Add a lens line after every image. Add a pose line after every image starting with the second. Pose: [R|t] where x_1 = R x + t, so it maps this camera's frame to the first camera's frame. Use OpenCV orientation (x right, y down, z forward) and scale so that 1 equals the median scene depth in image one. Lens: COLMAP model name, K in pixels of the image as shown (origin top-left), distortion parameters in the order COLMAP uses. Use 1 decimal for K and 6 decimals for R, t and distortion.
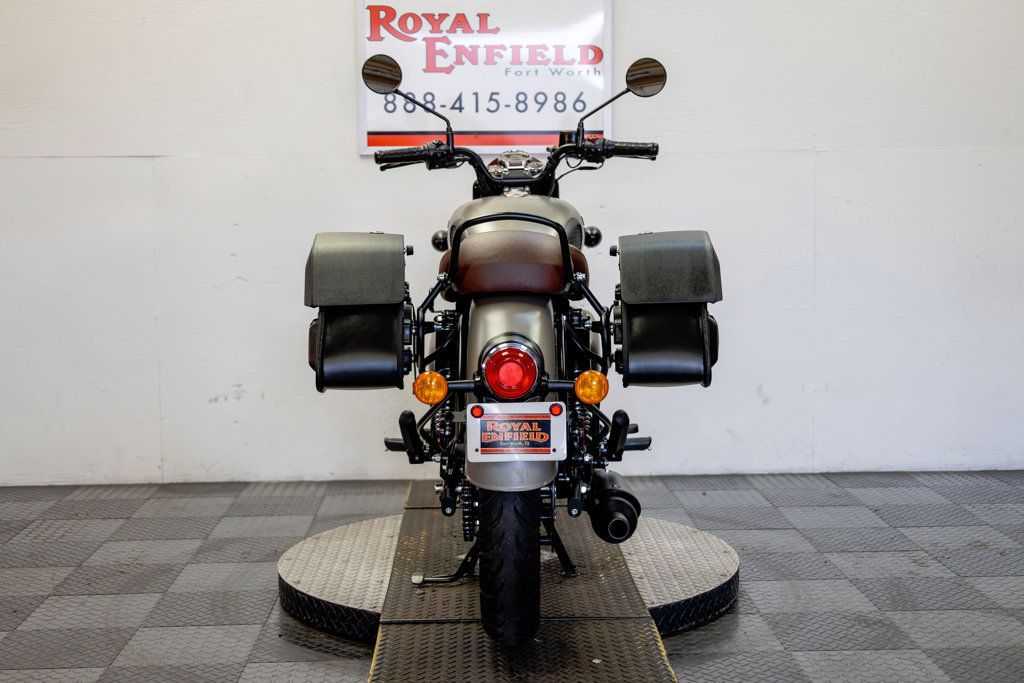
lens RADIAL K [[1460.2, 0, 512.0], [0, 1460.2, 341.5], [0, 0, 1]] dist [-0.002449, 0.083050]
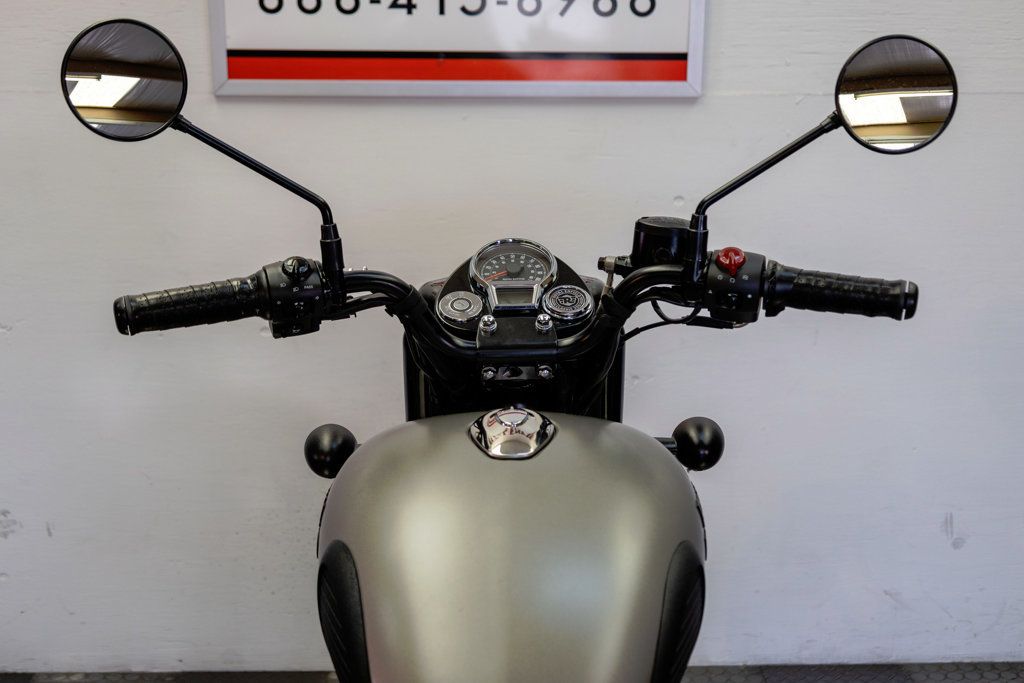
lens RADIAL K [[1449.0, 0, 512.0], [0, 1449.0, 341.5], [0, 0, 1]] dist [0.047754, 0.032903]
pose [[0.999876, 0.015349, 0.003604, 0.000535], [-0.015743, 0.984364, 0.175441, -0.176742], [-0.000855, -0.175476, 0.984483, 0.632537]]
